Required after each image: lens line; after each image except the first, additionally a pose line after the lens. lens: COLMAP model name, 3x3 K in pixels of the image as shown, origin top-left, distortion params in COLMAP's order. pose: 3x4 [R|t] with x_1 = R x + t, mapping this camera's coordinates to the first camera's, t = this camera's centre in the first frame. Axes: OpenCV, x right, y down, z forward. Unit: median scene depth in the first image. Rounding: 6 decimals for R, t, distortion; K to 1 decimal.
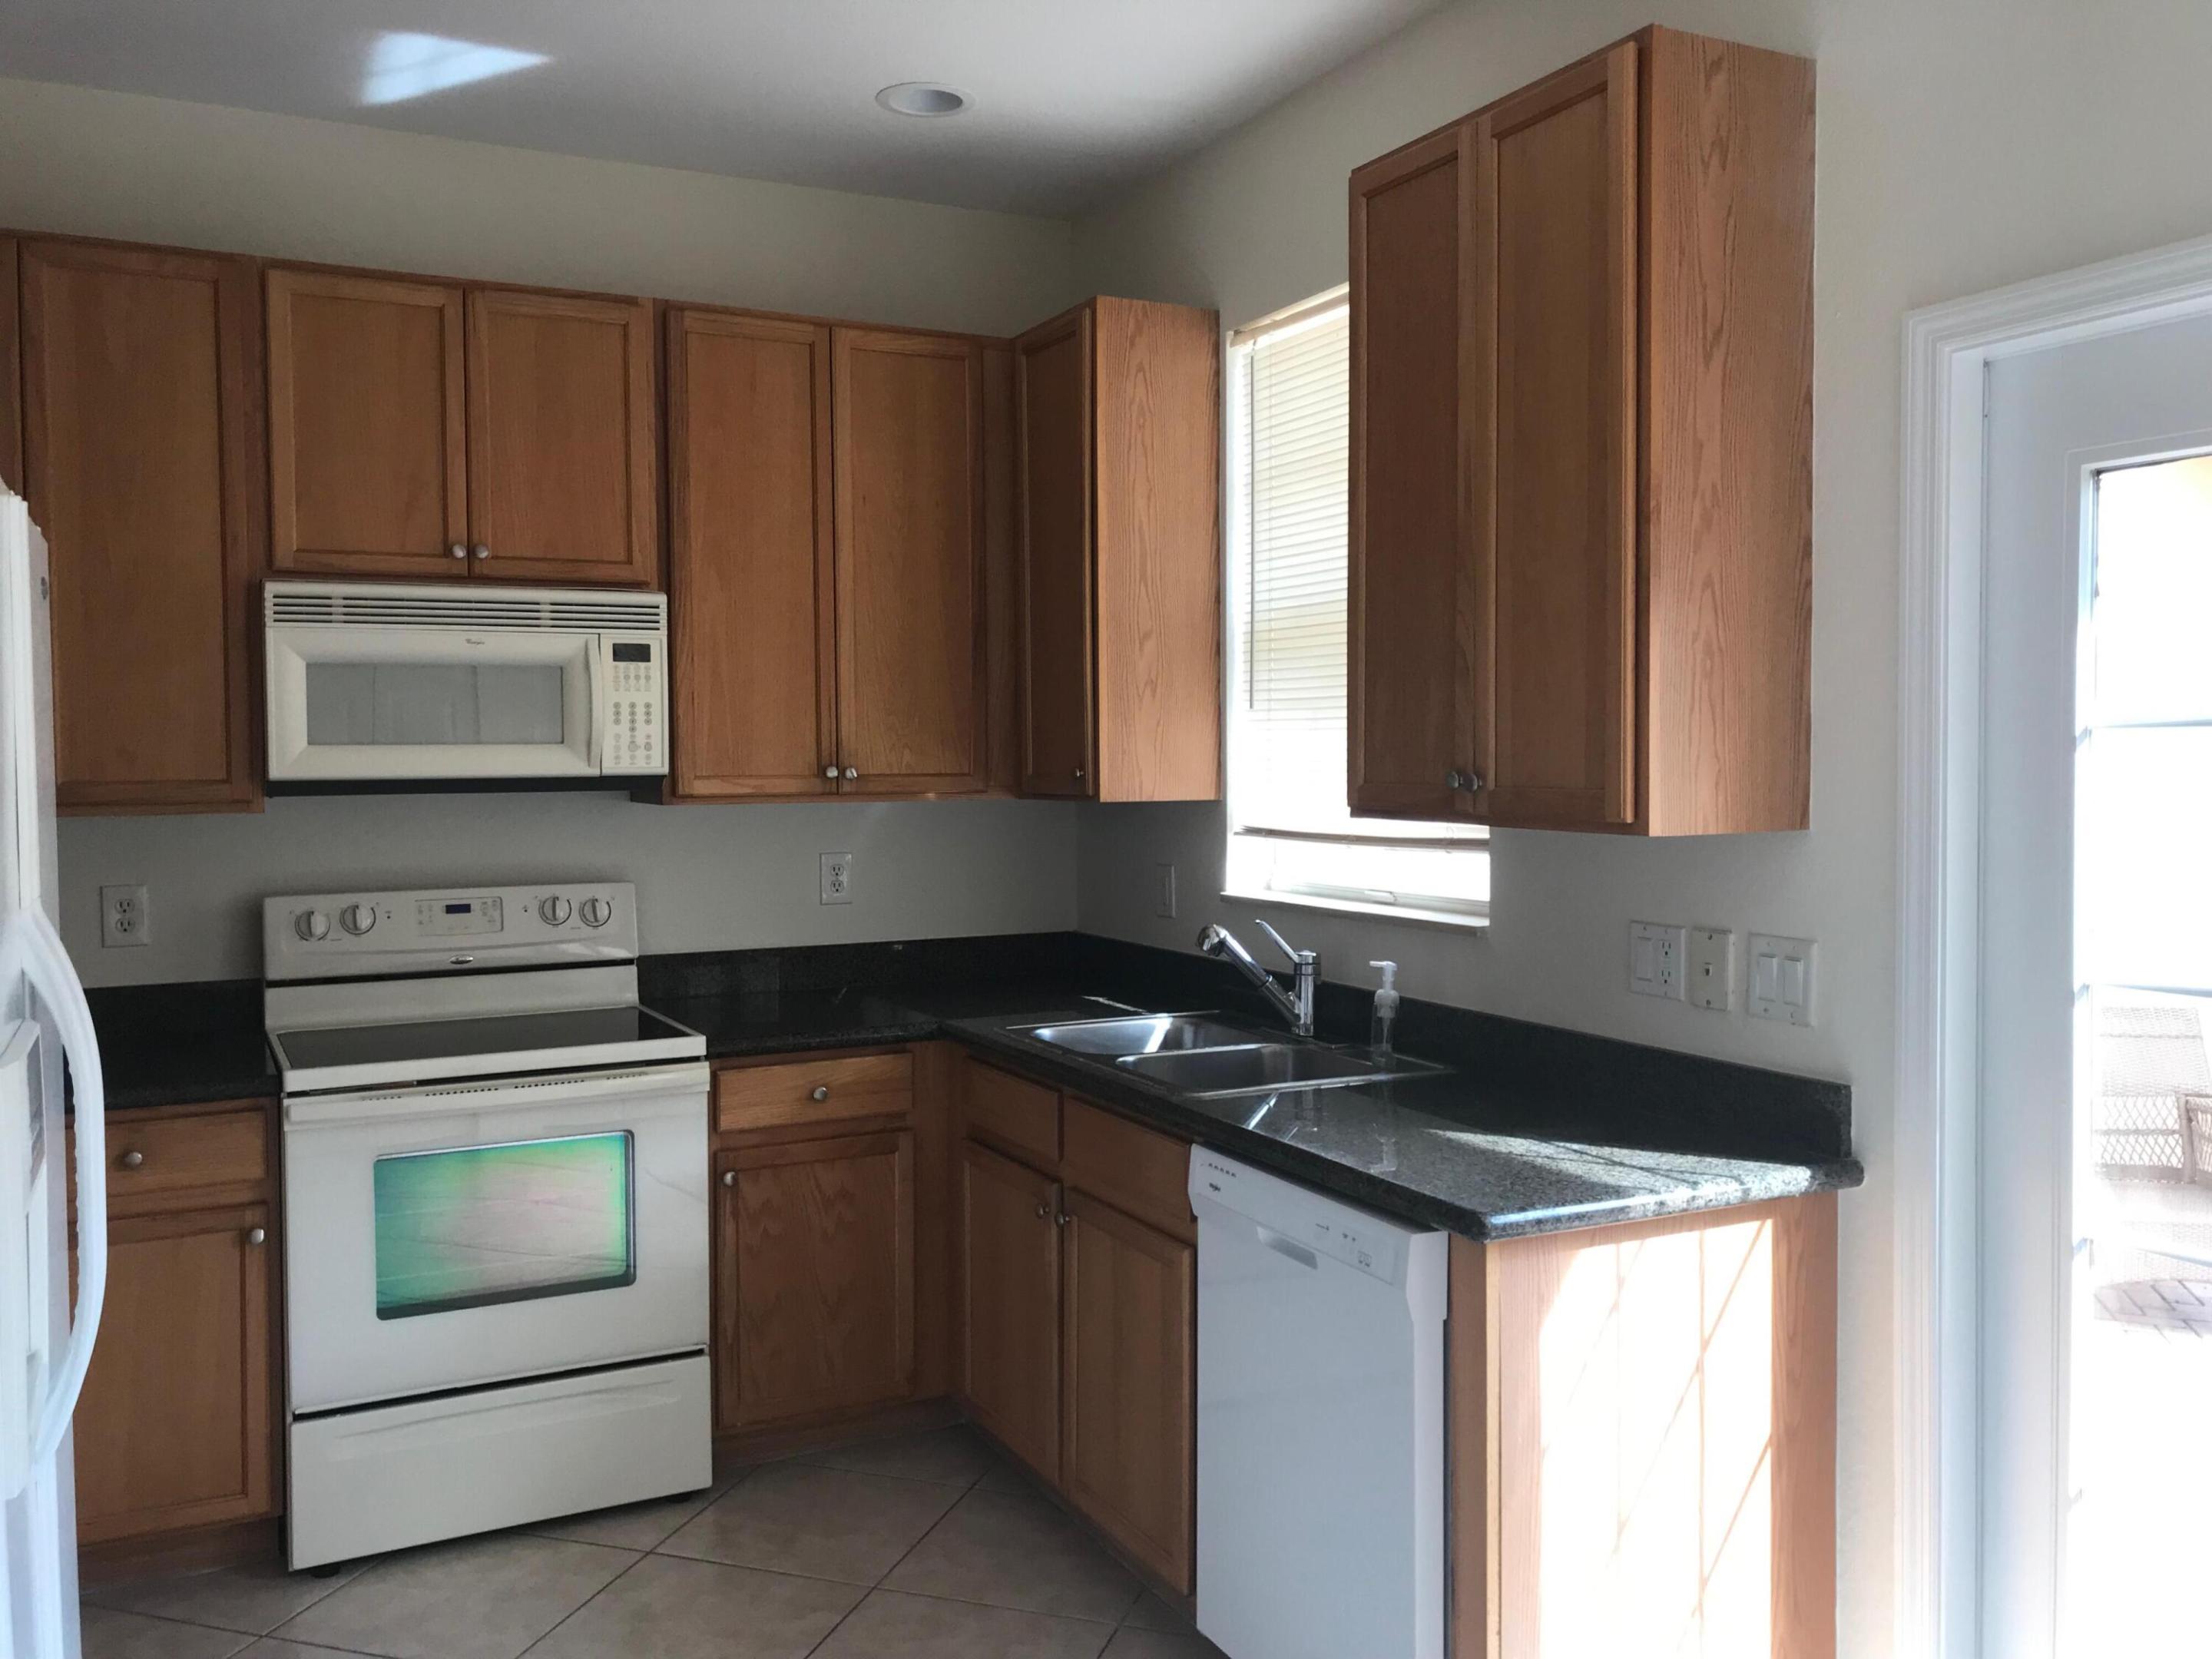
lens RADIAL K [[1810.8, 0, 1106.0], [0, 1810.8, 829.5], [0, 0, 1]] dist [0.016460, 0.004327]
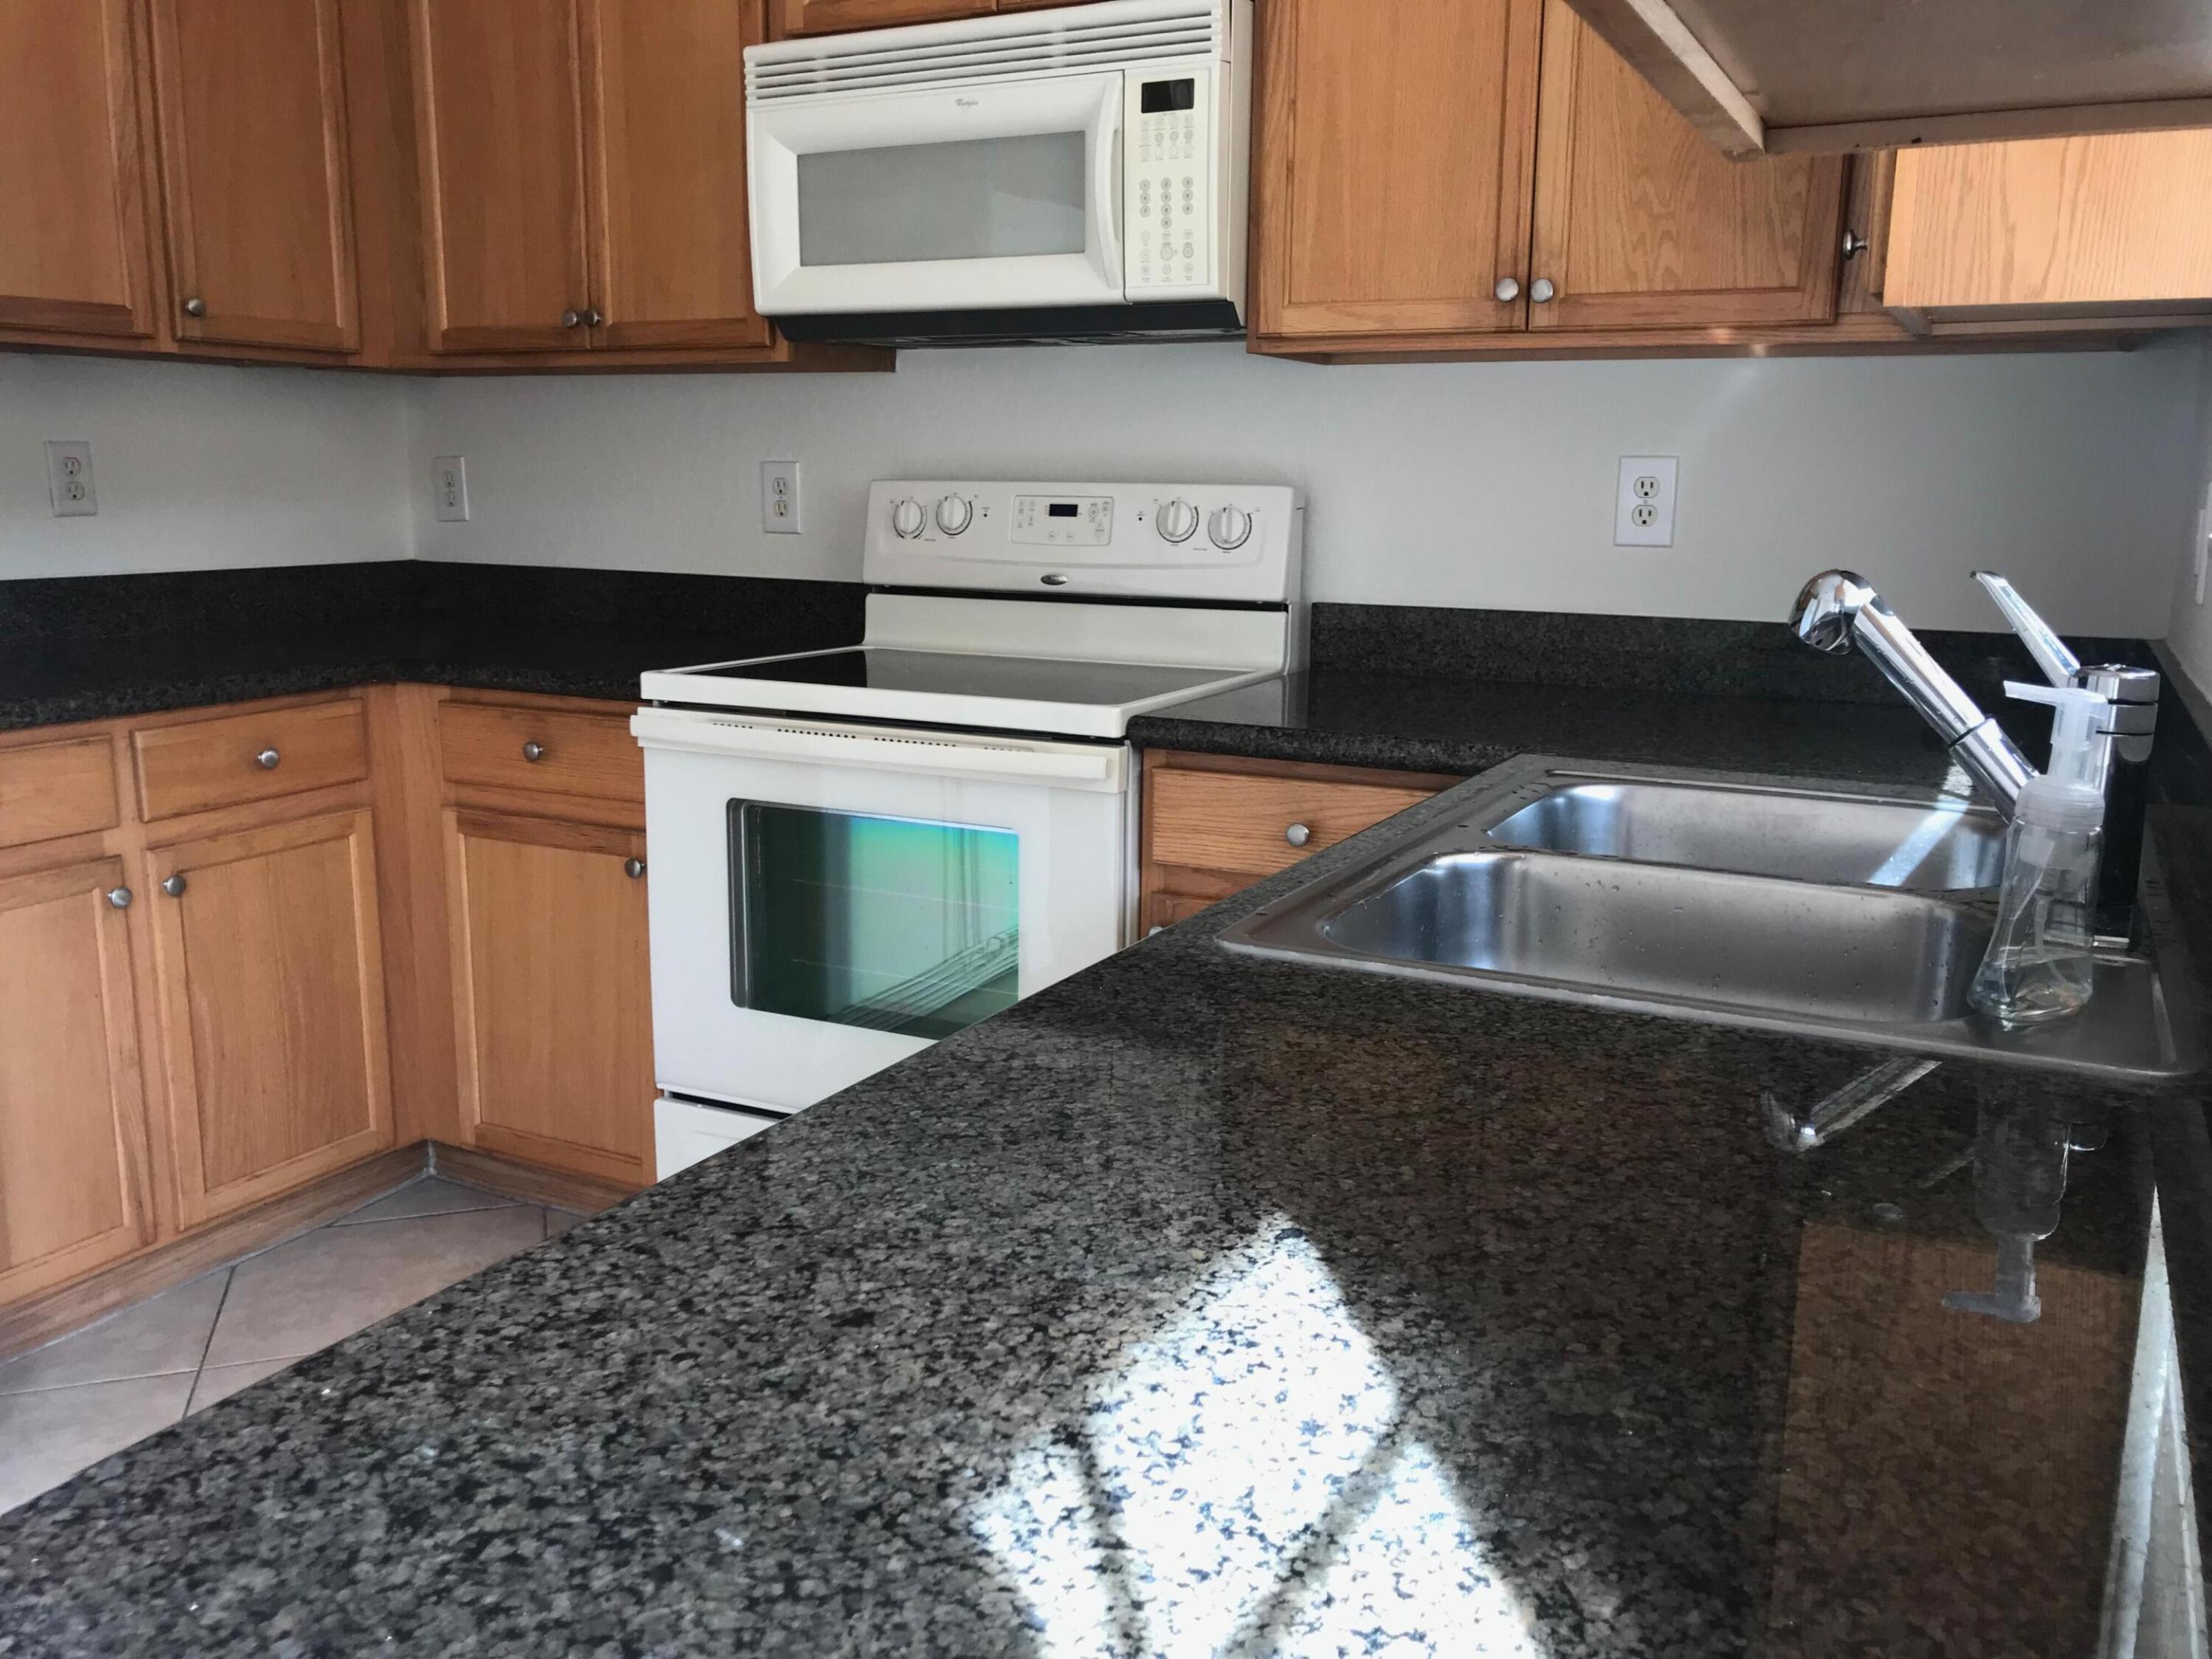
lens RADIAL K [[1810.8, 0, 1106.0], [0, 1810.8, 829.5], [0, 0, 1]] dist [0.016460, 0.004327]
pose [[0.585408, 0.167475, -0.793253, 0.267294], [-0.052488, 0.984208, 0.169055, 0.047667], [0.809038, -0.057329, 0.584954, 0.596522]]
